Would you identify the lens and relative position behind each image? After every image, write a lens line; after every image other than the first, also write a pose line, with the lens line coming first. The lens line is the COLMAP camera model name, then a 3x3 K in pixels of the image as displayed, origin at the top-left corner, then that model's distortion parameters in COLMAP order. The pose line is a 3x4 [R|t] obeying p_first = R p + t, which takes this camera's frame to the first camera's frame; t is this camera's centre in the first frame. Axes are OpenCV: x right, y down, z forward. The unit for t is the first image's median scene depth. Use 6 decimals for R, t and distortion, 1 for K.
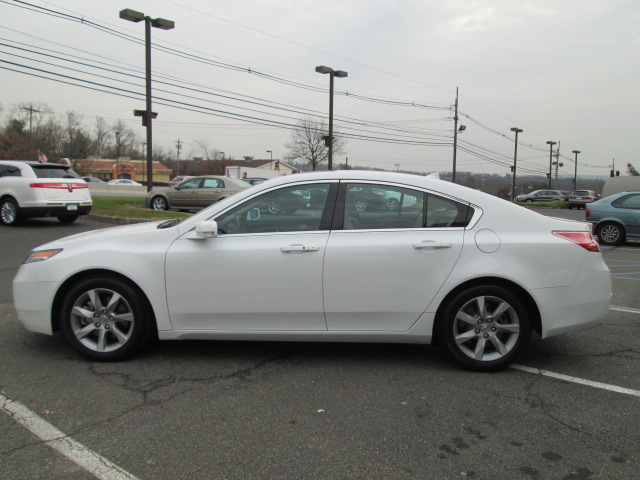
lens RADIAL K [[549.6, 0, 315.7], [0, 549.6, 240.7], [0, 0, 1]] dist [-0.037002, -0.000320]
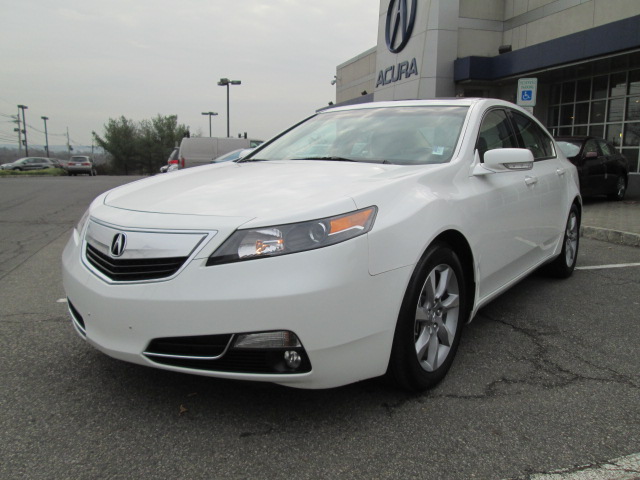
lens RADIAL K [[549.6, 0, 315.7], [0, 549.6, 240.7], [0, 0, 1]] dist [-0.037002, -0.000320]
pose [[0.541335, -0.136170, 0.829707, -0.072805], [0.093215, 0.990435, 0.101732, -0.000928], [-0.835624, 0.022270, 0.548851, 0.059542]]
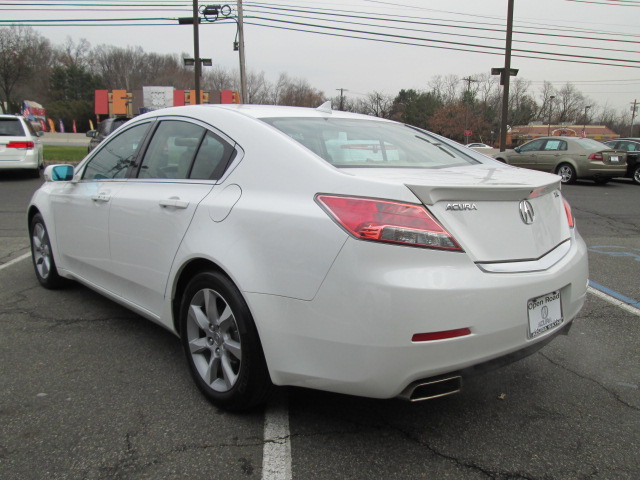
lens RADIAL K [[549.6, 0, 315.7], [0, 549.6, 240.7], [0, 0, 1]] dist [-0.037002, -0.000320]
pose [[0.696707, 0.107912, -0.709193, 0.731361], [-0.067155, 0.994090, 0.085290, -0.014428], [0.714206, -0.011796, 0.699836, 0.562906]]
